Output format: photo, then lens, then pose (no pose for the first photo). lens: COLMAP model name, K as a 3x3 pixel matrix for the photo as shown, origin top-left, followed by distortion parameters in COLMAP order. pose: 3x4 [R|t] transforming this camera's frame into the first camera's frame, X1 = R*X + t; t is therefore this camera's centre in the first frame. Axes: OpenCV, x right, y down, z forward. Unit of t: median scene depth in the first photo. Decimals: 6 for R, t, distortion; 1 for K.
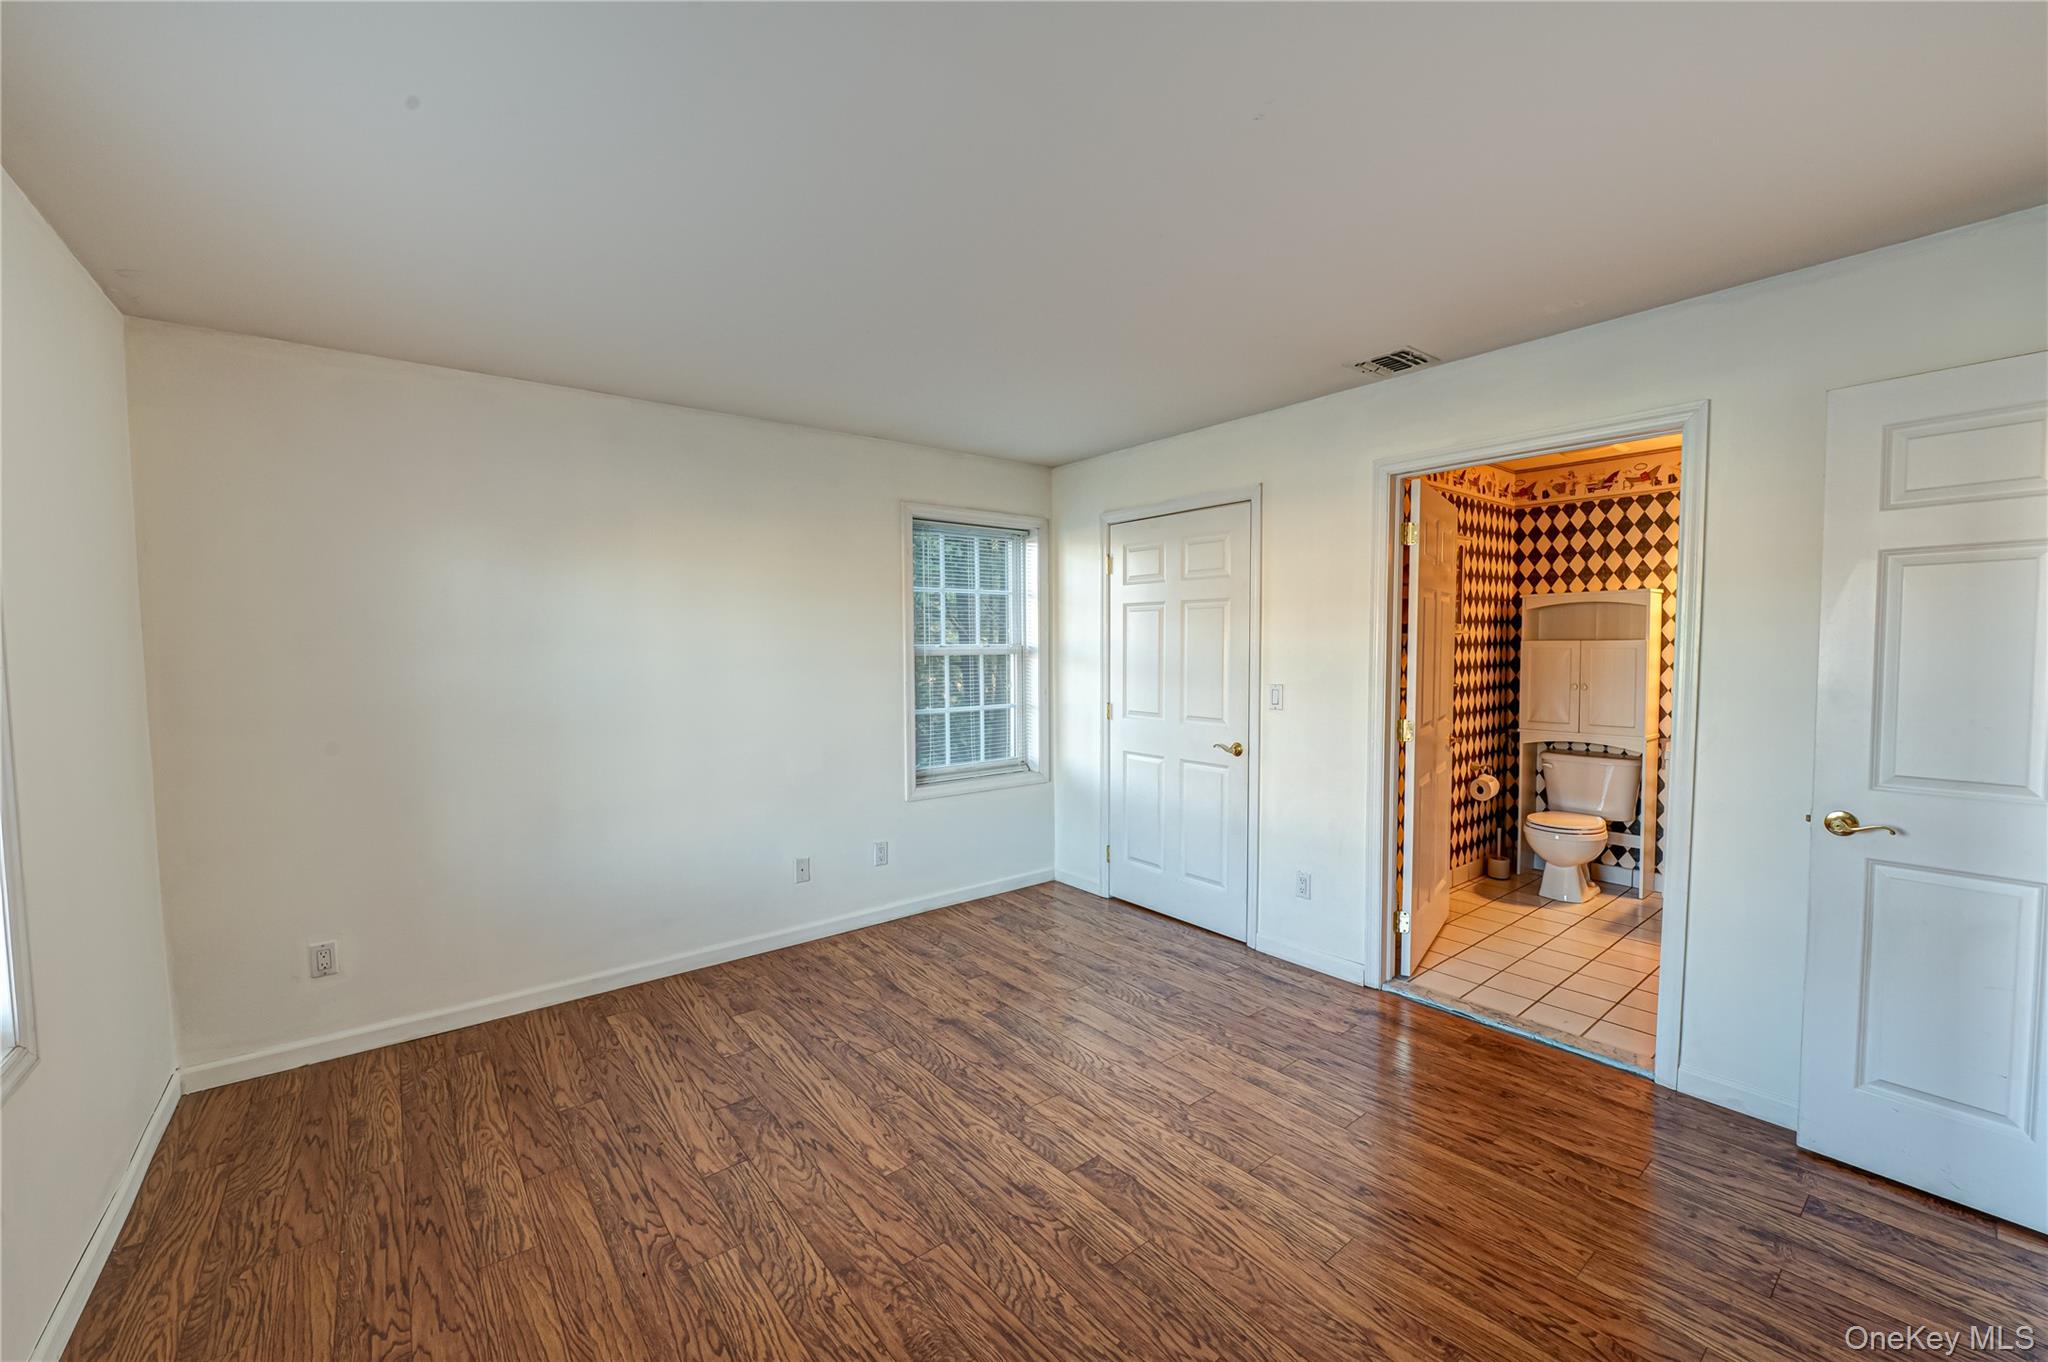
lens RADIAL K [[808.1, 0, 1030.4], [0, 808.1, 689.1], [0, 0, 1]] dist [-0.008790, -0.000658]
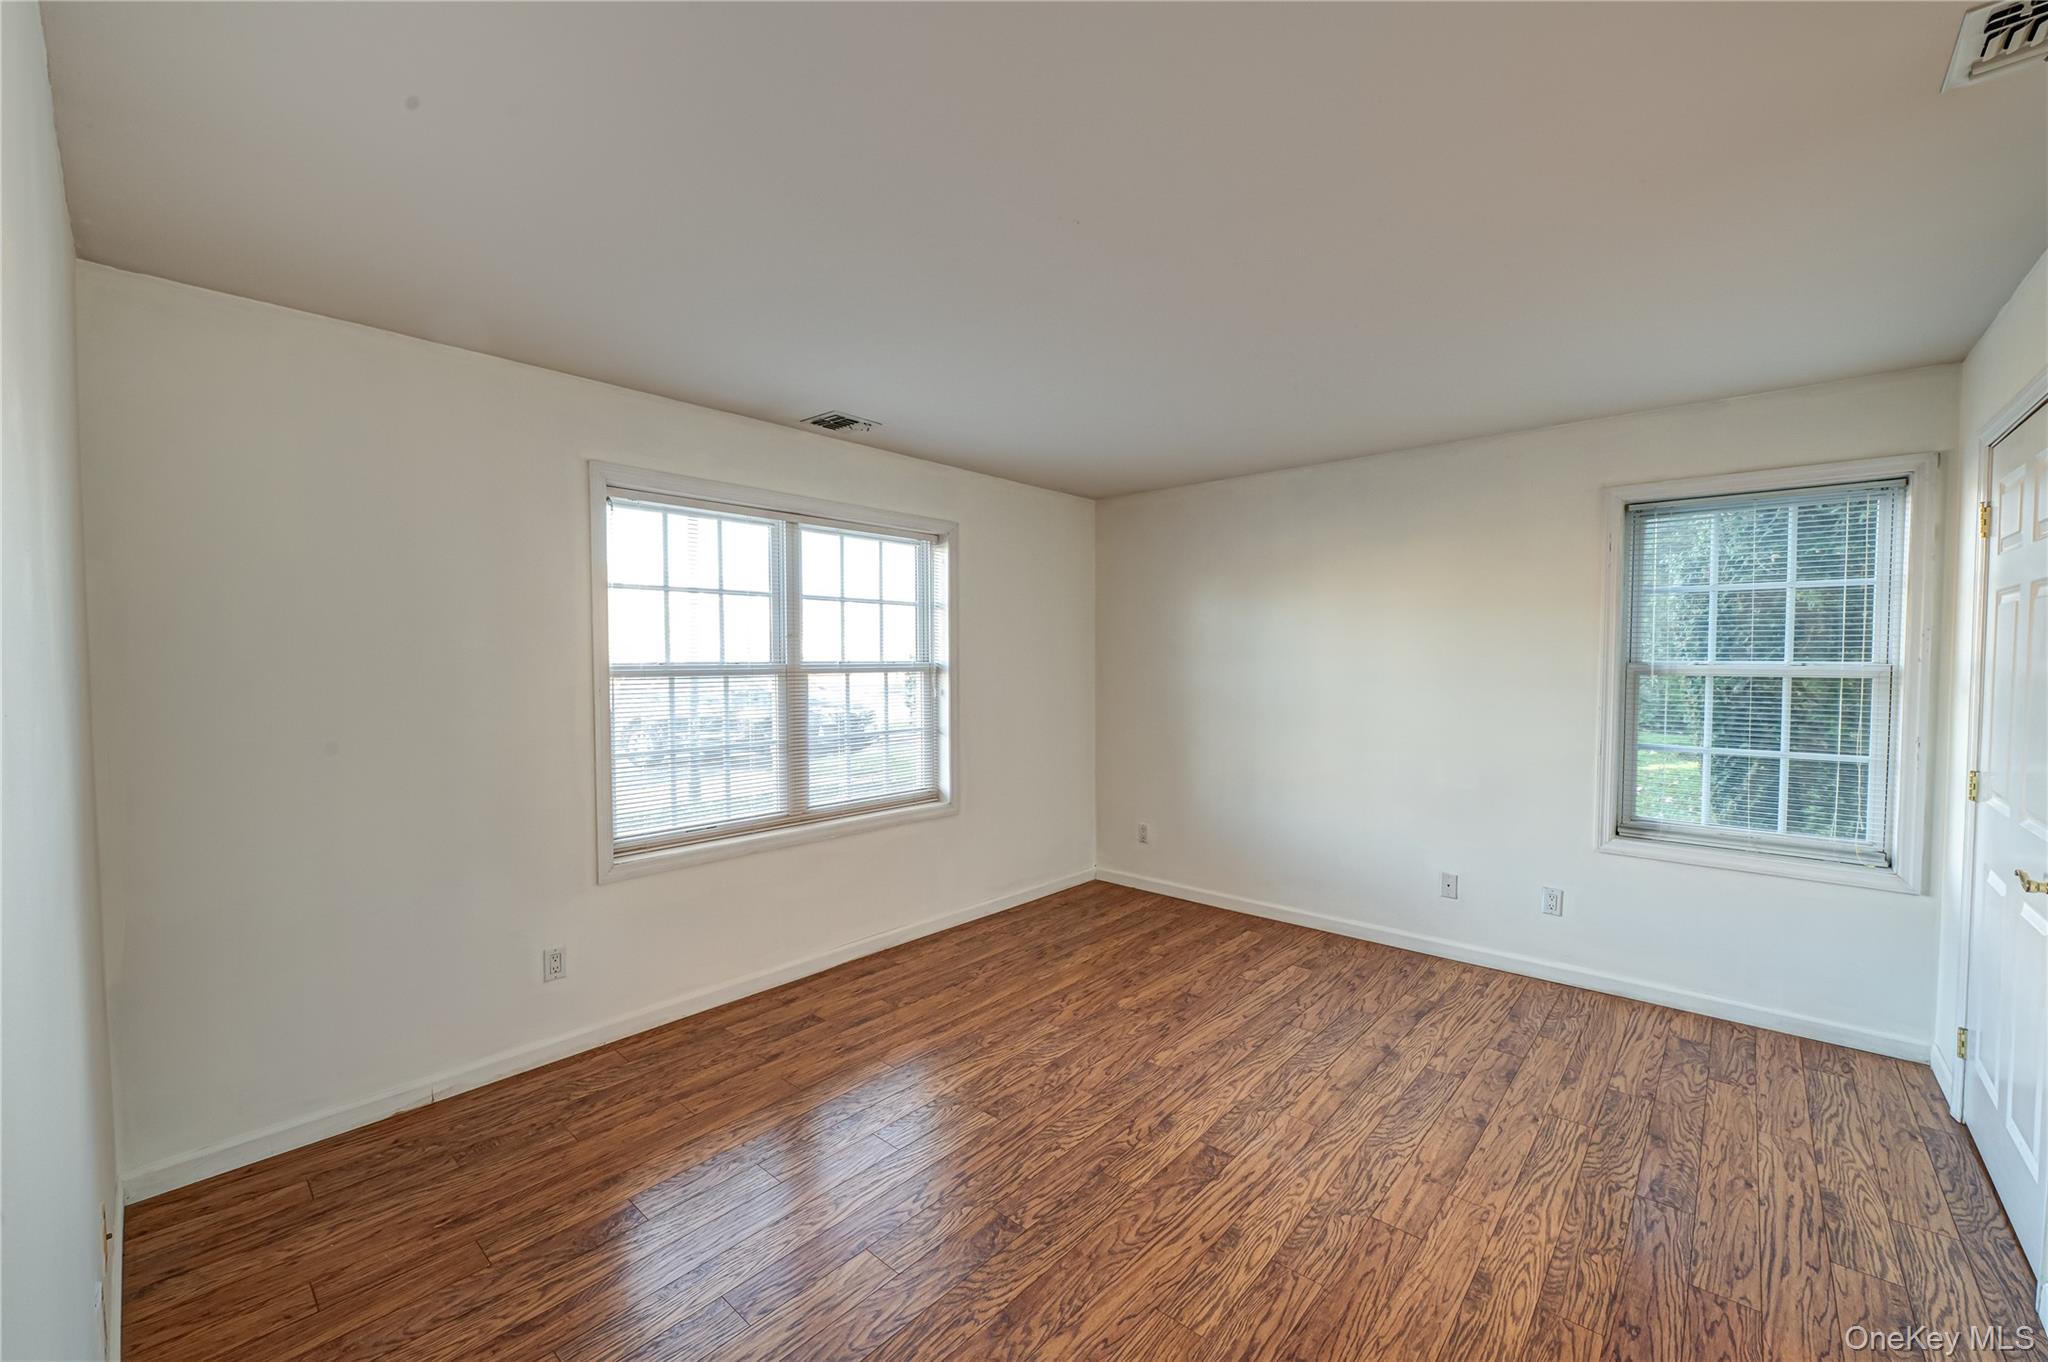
lens RADIAL K [[808.1, 0, 1032.8], [0, 808.1, 684.8], [0, 0, 1]] dist [-0.008790, -0.000658]
pose [[0.171315, 0.043237, -0.984267, 0.863987], [-0.056971, 0.997800, 0.033915, -0.040156], [0.983568, 0.050265, 0.173402, 0.444954]]
